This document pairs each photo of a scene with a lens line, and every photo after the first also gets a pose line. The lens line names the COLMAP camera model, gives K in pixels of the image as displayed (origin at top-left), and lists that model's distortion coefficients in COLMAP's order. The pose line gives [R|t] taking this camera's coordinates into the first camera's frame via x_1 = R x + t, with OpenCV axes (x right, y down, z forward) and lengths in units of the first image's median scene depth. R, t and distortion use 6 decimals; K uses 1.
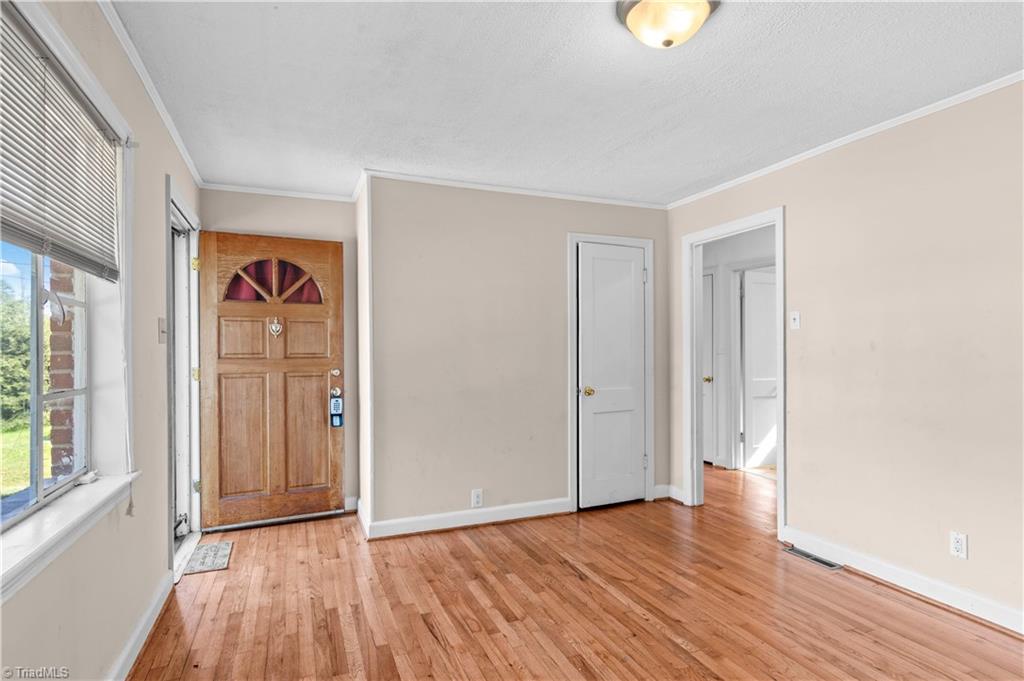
lens RADIAL K [[545.4, 0, 515.5], [0, 545.4, 347.0], [0, 0, 1]] dist [0.004672, 0.000557]
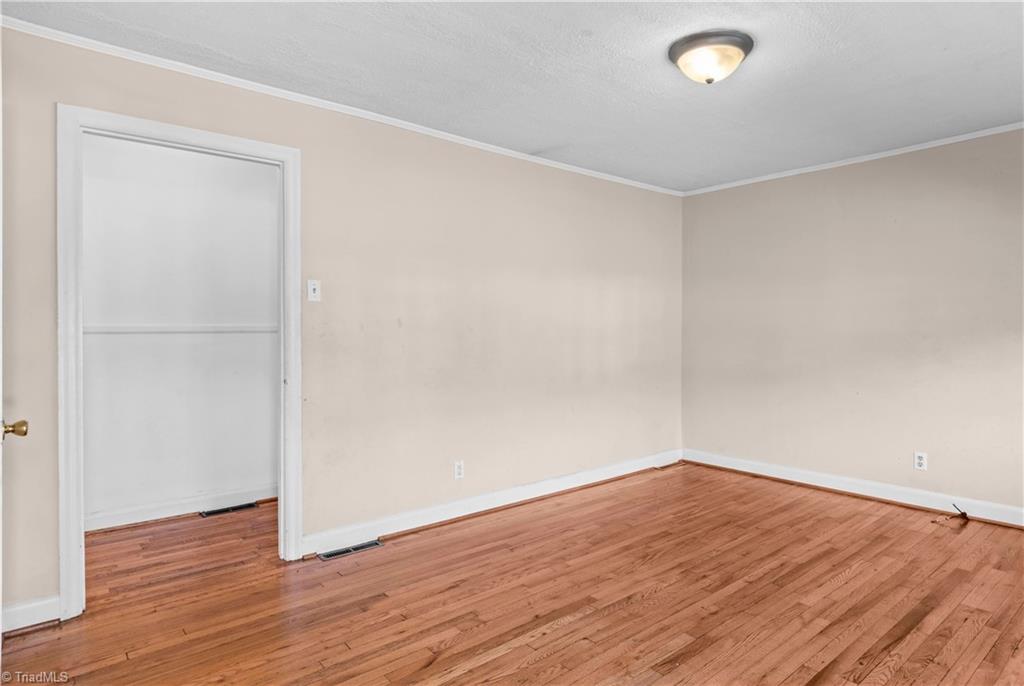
lens RADIAL K [[569.7, 0, 540.1], [0, 569.7, 329.8], [0, 0, 1]] dist [0.013062, 0.001992]
pose [[-0.318543, 0.007757, 0.947877, -0.549154], [-0.003000, 0.999953, -0.009191, 0.023599], [-0.947904, -0.005771, -0.318505, 1.153220]]
